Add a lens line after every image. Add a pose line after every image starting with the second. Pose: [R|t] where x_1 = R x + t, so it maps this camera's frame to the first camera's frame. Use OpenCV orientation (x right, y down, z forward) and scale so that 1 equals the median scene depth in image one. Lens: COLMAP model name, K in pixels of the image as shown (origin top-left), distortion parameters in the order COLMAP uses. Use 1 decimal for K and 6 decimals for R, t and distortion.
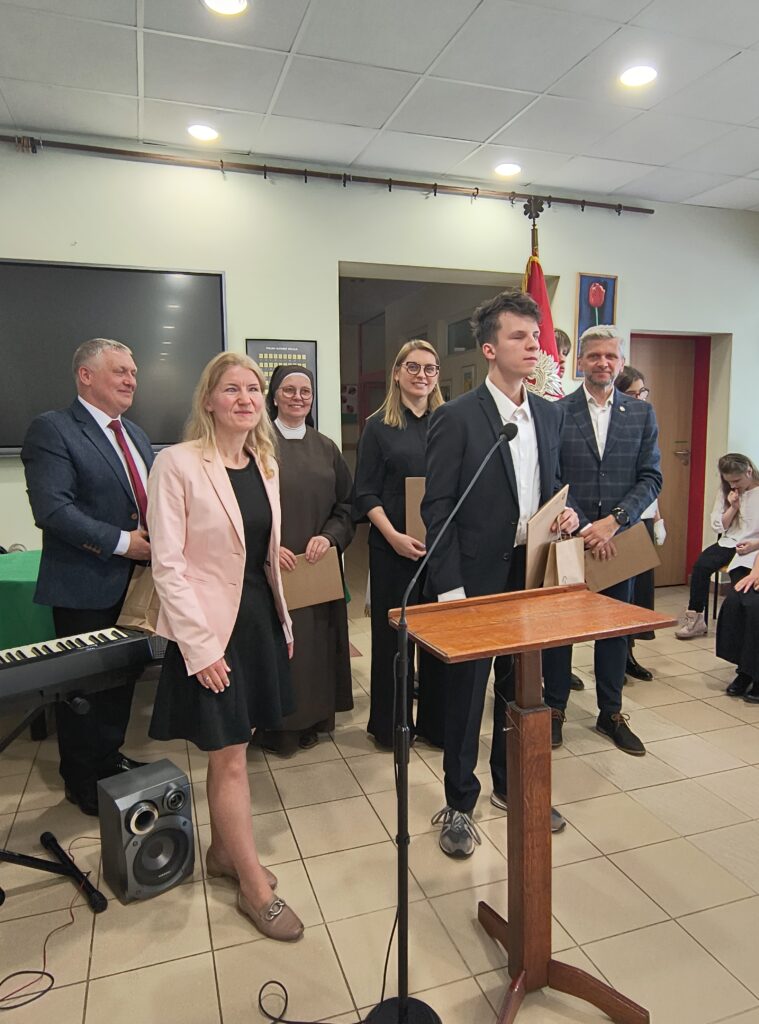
lens RADIAL K [[693.7, 0, 381.3], [0, 693.7, 509.0], [0, 0, 1]] dist [-0.016994, 0.024496]
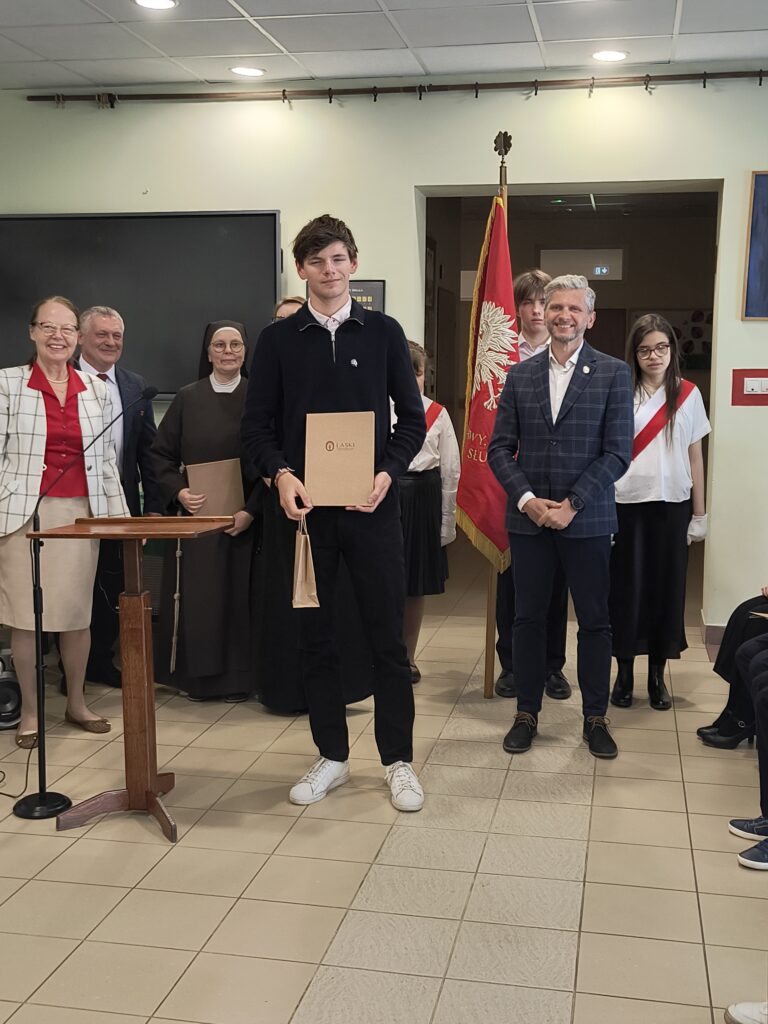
lens RADIAL K [[1219.1, 0, 383.2], [0, 1219.1, 504.5], [0, 0, 1]] dist [0.066276, 0.000000]
pose [[0.868241, 0.075430, -0.490376, 0.781529], [-0.075998, 0.996931, 0.018790, 0.011120], [0.490288, 0.020953, 0.871309, -0.383746]]
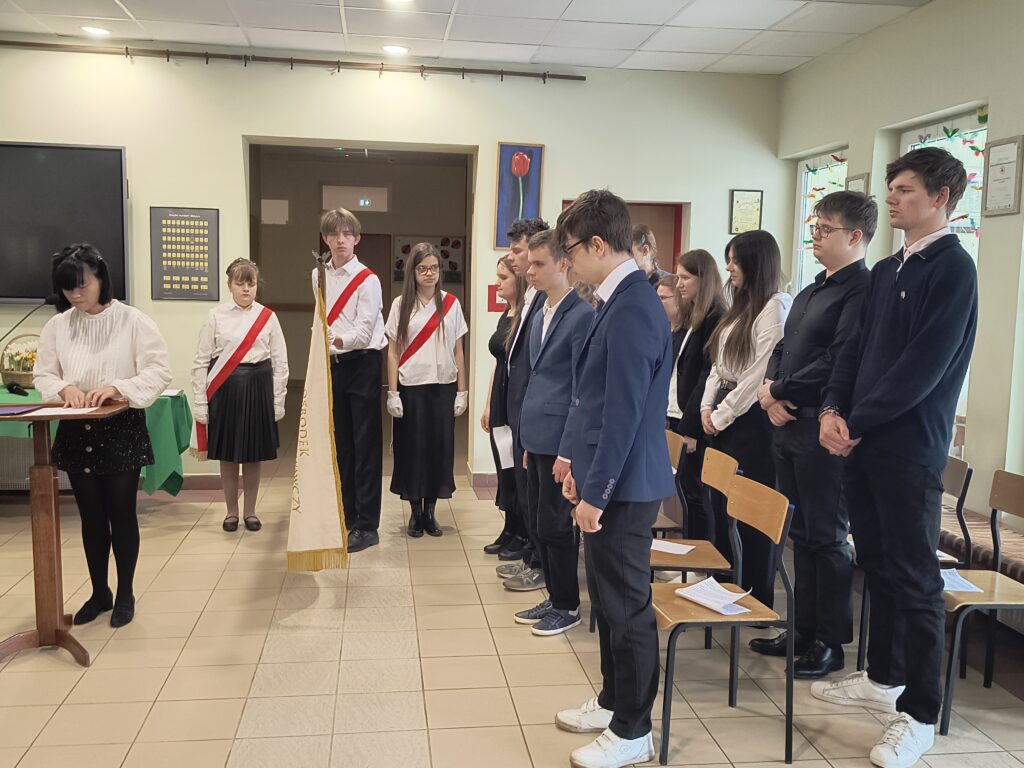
lens RADIAL K [[986.9, 0, 510.7], [0, 986.9, 389.9], [0, 0, 1]] dist [0.024707, 0.000000]
pose [[0.982546, 0.053973, -0.178020, 0.738750], [-0.055714, 0.998435, -0.004790, 0.023527], [0.177483, 0.014624, 0.984015, -0.494036]]
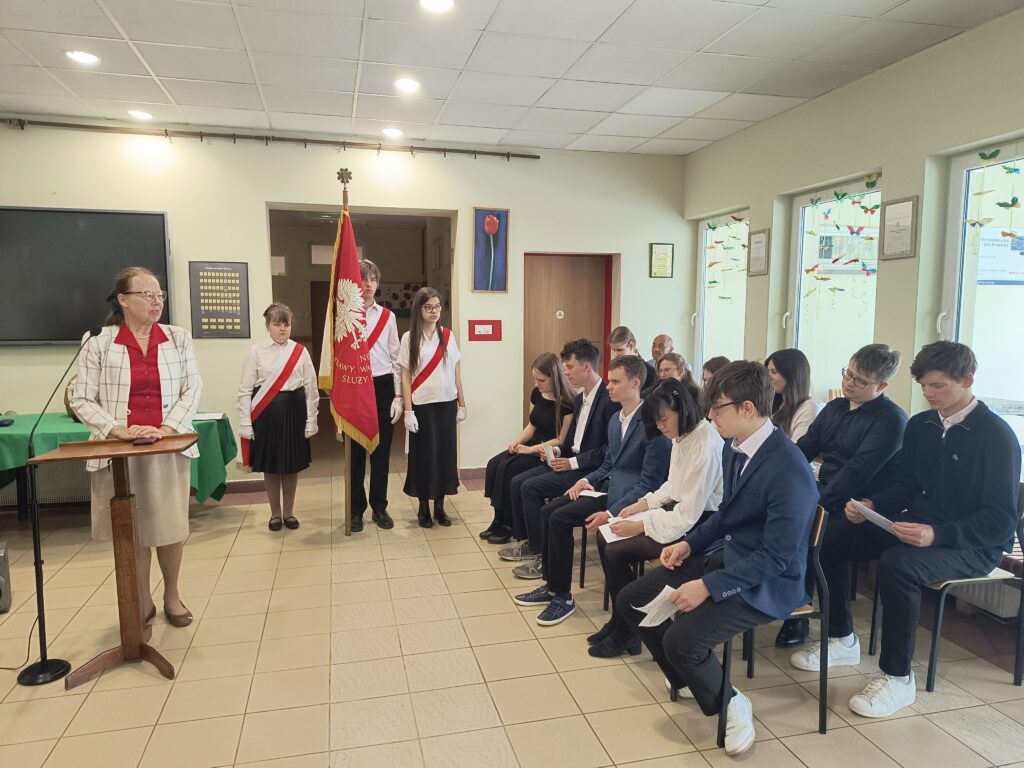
lens RADIAL K [[697.8, 0, 502.3], [0, 697.8, 393.9], [0, 0, 1]] dist [0.024182, -0.020021]
pose [[0.996919, 0.023228, -0.074924, 0.566688], [-0.023793, 0.999695, -0.006661, 0.003626], [0.074747, 0.008423, 0.997167, -0.324960]]
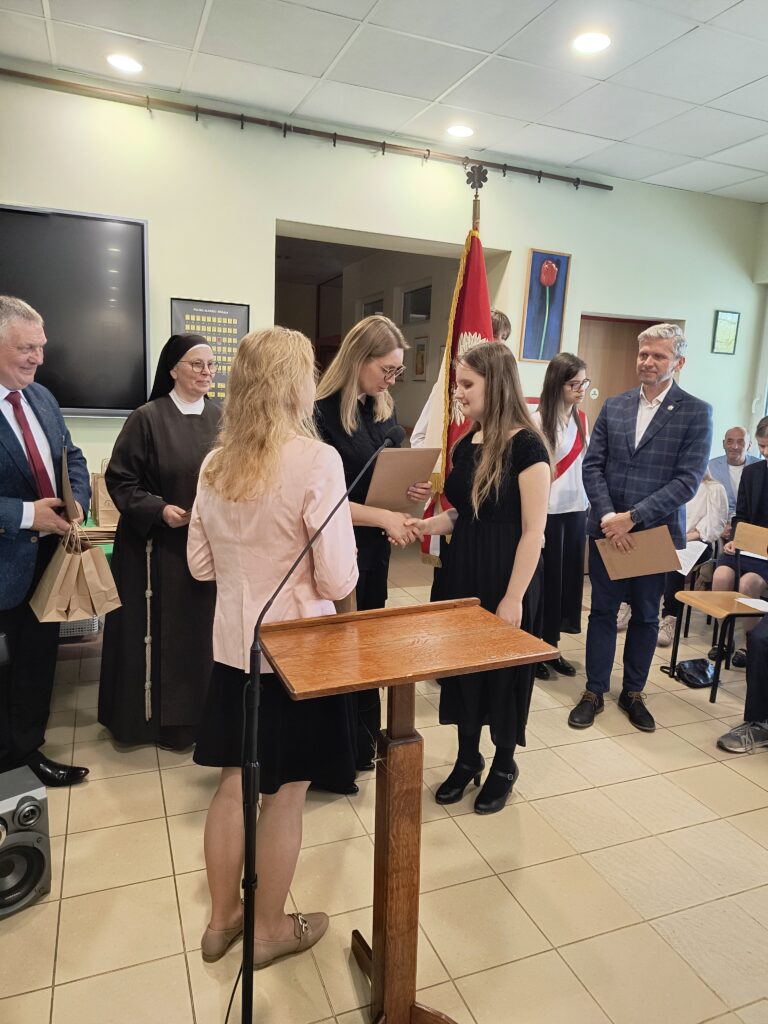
lens RADIAL K [[697.8, 0, 388.0], [0, 697.8, 507.2], [0, 0, 1]] dist [0.024182, -0.020021]
pose [[0.996906, 0.043316, 0.065591, 0.050053], [-0.046341, 0.997896, 0.045333, -0.024470], [-0.063490, -0.048232, 0.996816, 0.037319]]
